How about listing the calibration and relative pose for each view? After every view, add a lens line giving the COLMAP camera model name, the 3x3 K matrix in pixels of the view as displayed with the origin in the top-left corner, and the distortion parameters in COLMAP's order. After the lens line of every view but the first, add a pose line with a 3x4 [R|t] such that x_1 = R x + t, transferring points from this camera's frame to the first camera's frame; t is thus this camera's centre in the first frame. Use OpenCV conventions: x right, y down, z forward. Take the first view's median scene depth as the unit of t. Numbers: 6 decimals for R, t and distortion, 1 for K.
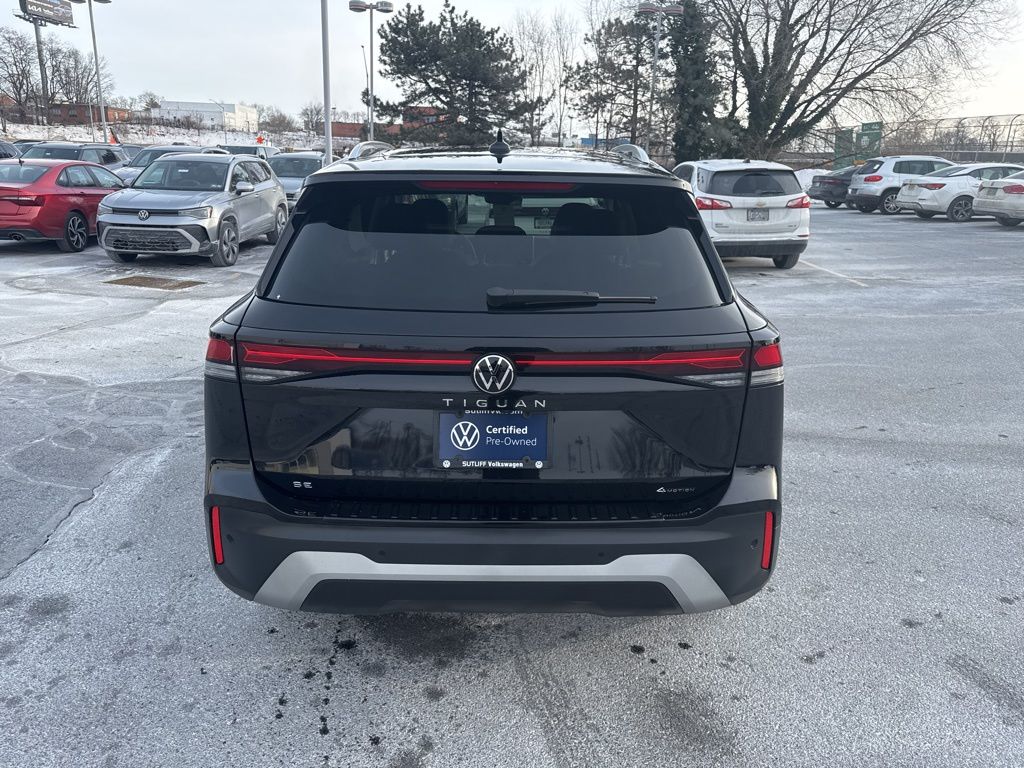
lens RADIAL K [[723.1, 0, 512.4], [0, 723.1, 381.2], [0, 0, 1]] dist [0.026749, -0.035227]
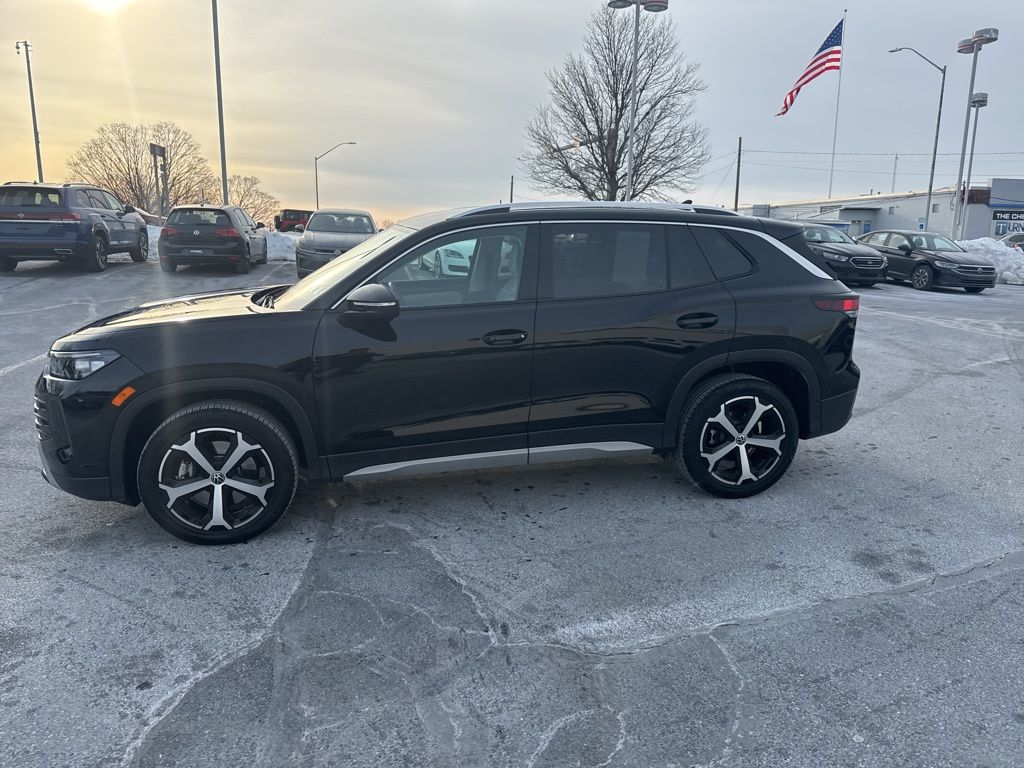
lens RADIAL K [[723.1, 0, 510.2], [0, 723.1, 387.6], [0, 0, 1]] dist [0.026749, -0.035227]
pose [[-0.216403, -0.233986, 0.947850, -0.151726], [0.257586, 0.922772, 0.286604, -0.046544], [-0.941711, 0.306175, -0.139419, 0.154595]]
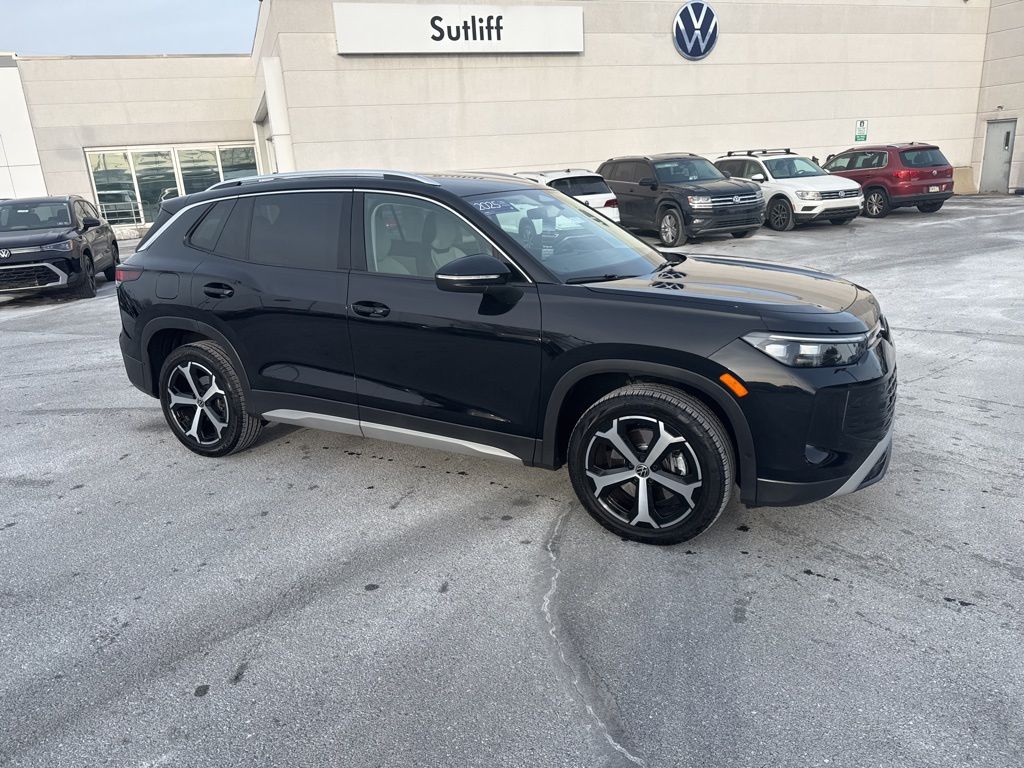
lens RADIAL K [[723.1, 0, 506.8], [0, 723.1, 392.7], [0, 0, 1]] dist [0.026749, -0.035227]
pose [[-0.462585, 0.246538, -0.851607, 0.125796], [-0.212241, 0.901833, 0.376366, -0.056999], [0.860795, 0.354848, -0.364849, 0.205552]]
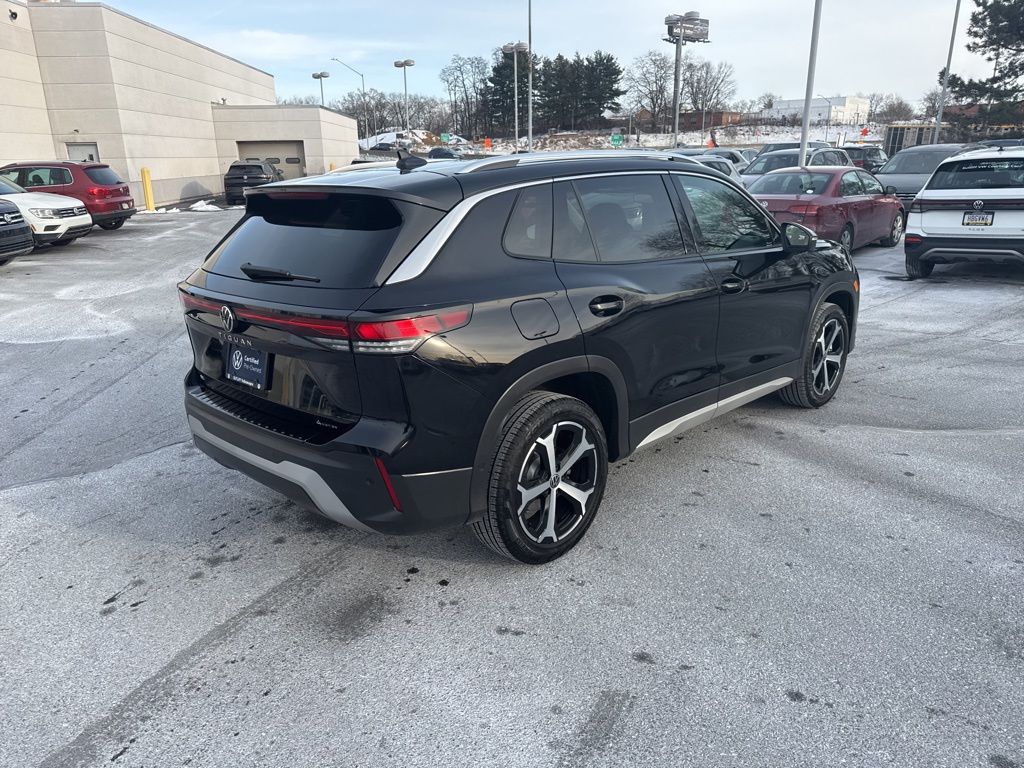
lens RADIAL K [[723.1, 0, 508.4], [0, 723.1, 386.2], [0, 0, 1]] dist [0.026749, -0.035227]
pose [[0.719469, 0.161729, -0.675432, 0.089129], [-0.153908, 0.985457, 0.072020, -0.004392], [0.677257, 0.052138, 0.733897, 0.016389]]
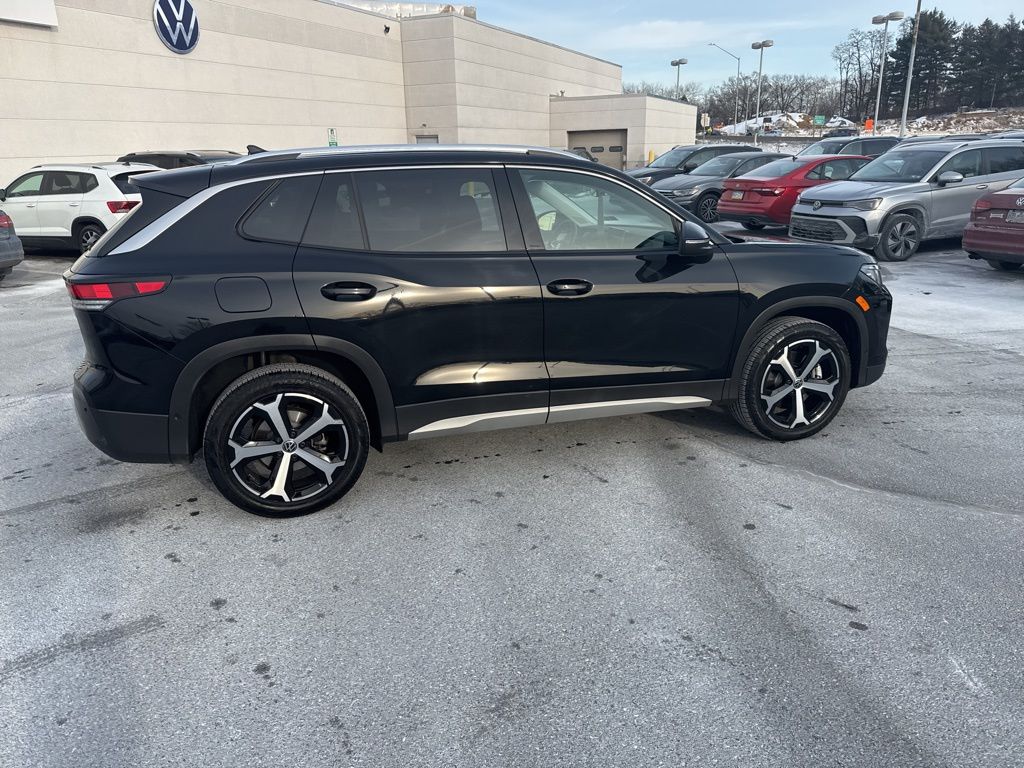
lens RADIAL K [[723.1, 0, 510.0], [0, 723.1, 380.0], [0, 0, 1]] dist [0.026749, -0.035227]
pose [[0.314324, 0.241690, -0.918034, 0.139051], [-0.232256, 0.957238, 0.172489, -0.022125], [0.920466, 0.159001, 0.357017, 0.086045]]
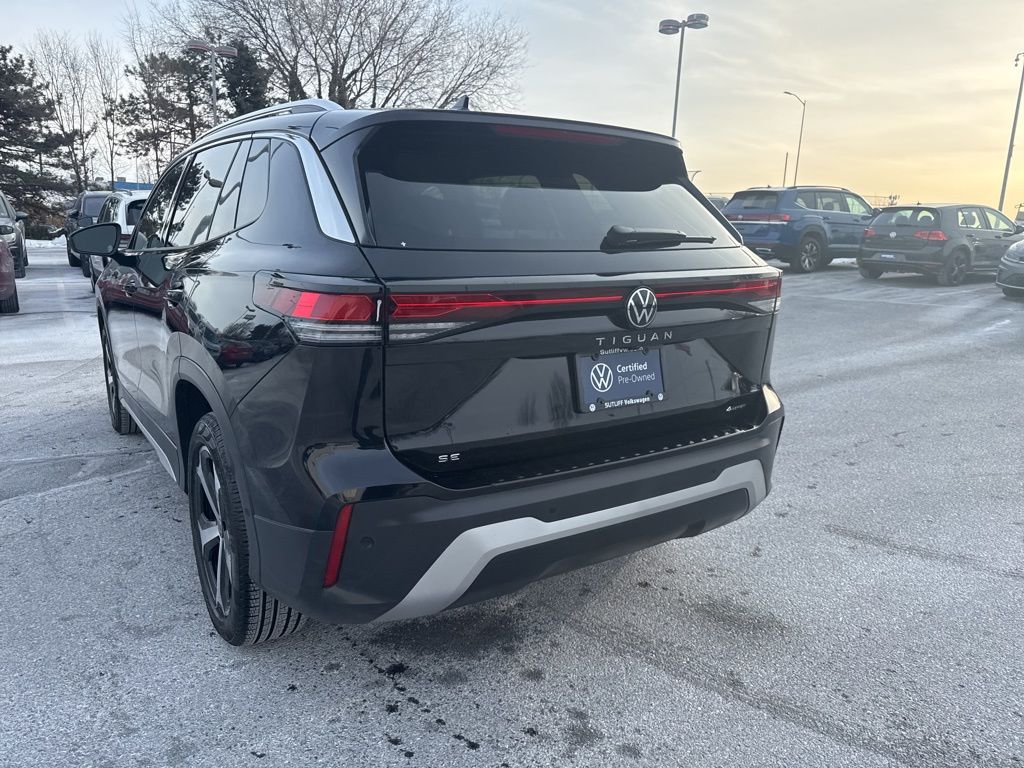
lens RADIAL K [[723.1, 0, 505.0], [0, 723.1, 387.1], [0, 0, 1]] dist [0.026749, -0.035227]
pose [[0.836802, -0.118699, 0.534484, -0.045182], [0.148025, 0.988909, -0.012132, 0.005151], [-0.527116, 0.089269, 0.845092, 0.014577]]
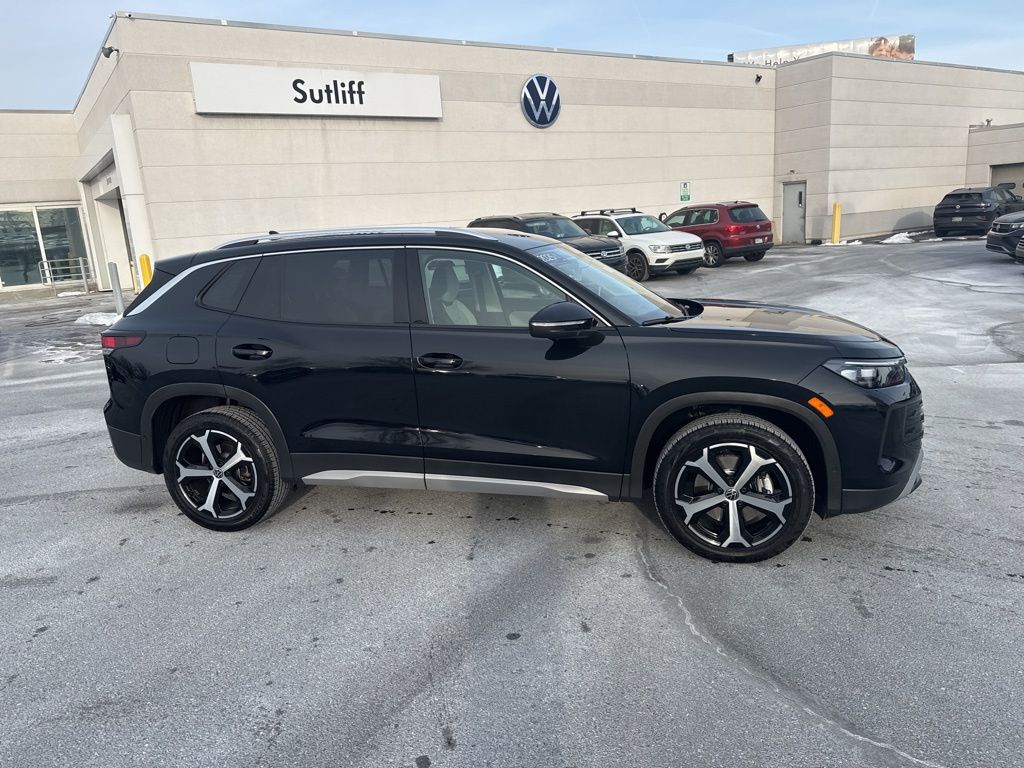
lens RADIAL K [[723.1, 0, 507.8], [0, 723.1, 384.2], [0, 0, 1]] dist [0.026749, -0.035227]
pose [[-0.239300, 0.193291, -0.951512, 0.143855], [-0.218908, 0.944012, 0.246822, -0.047865], [0.945947, 0.267358, -0.183589, 0.170389]]
